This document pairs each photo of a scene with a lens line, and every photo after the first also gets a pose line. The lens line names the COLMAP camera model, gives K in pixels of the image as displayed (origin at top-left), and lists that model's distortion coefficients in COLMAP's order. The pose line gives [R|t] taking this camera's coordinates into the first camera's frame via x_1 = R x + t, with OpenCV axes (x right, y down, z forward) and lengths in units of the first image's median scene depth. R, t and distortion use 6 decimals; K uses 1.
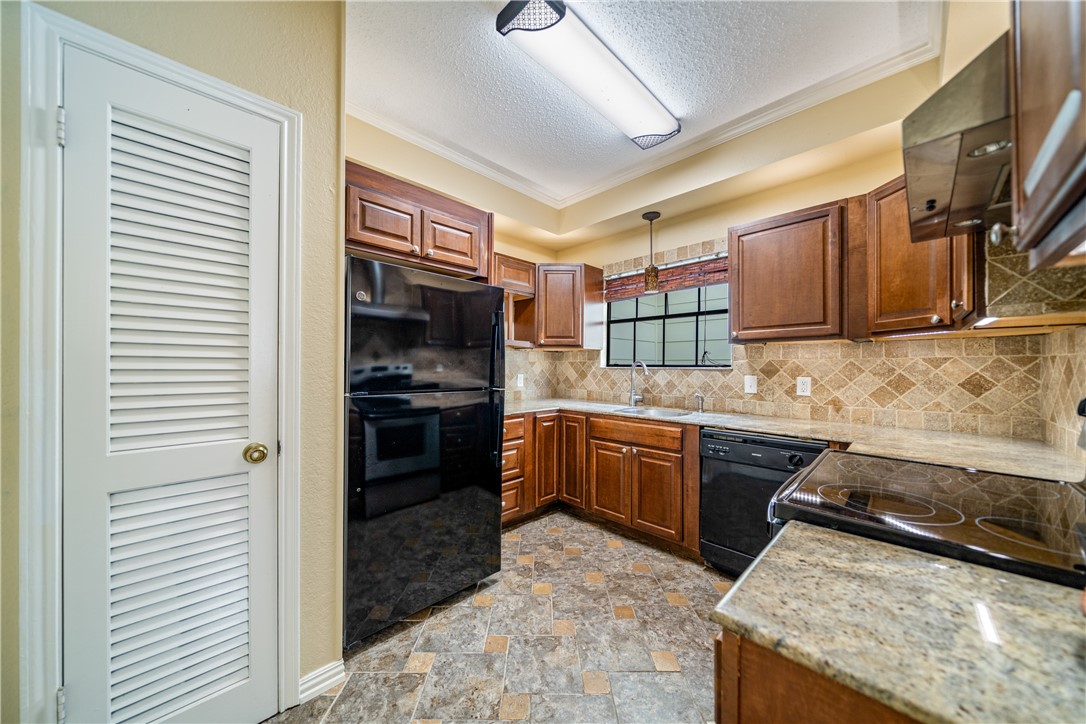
lens RADIAL K [[377.4, 0, 544.5], [0, 377.4, 366.1], [0, 0, 1]] dist [-0.000456, -0.000244]
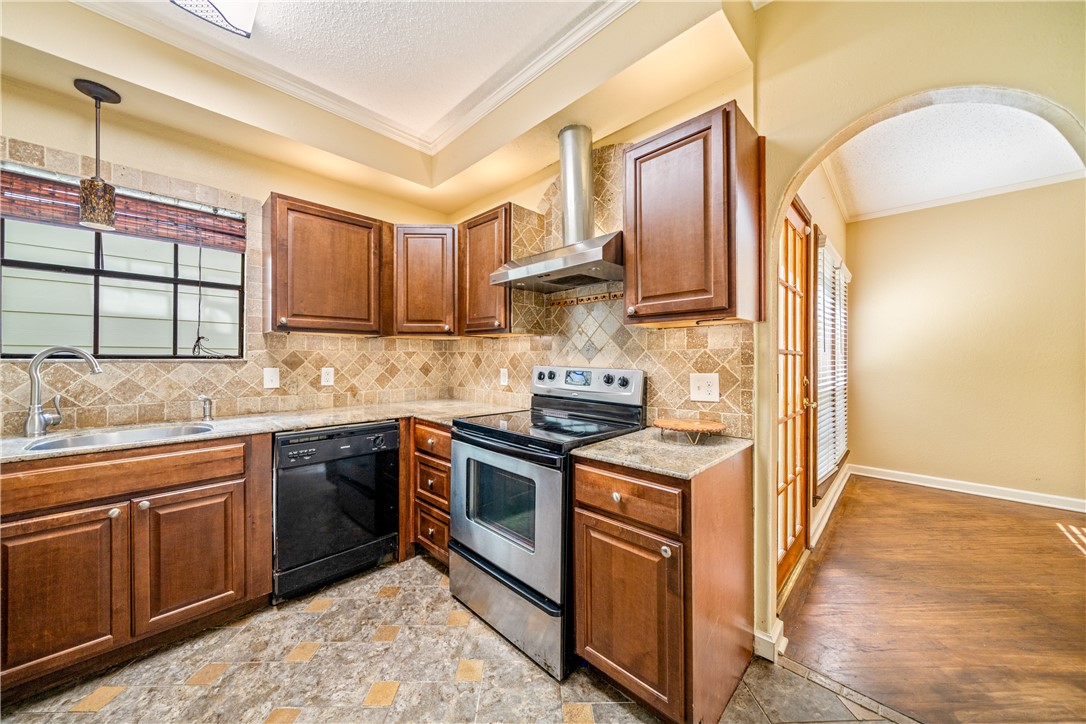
lens RADIAL K [[377.4, 0, 546.0], [0, 377.4, 357.7], [0, 0, 1]] dist [-0.000456, -0.000244]
pose [[-0.032897, -0.002339, 0.999456, -0.375699], [-0.003242, 0.999992, 0.002234, -0.002785], [-0.999453, -0.003166, -0.032904, 0.427053]]
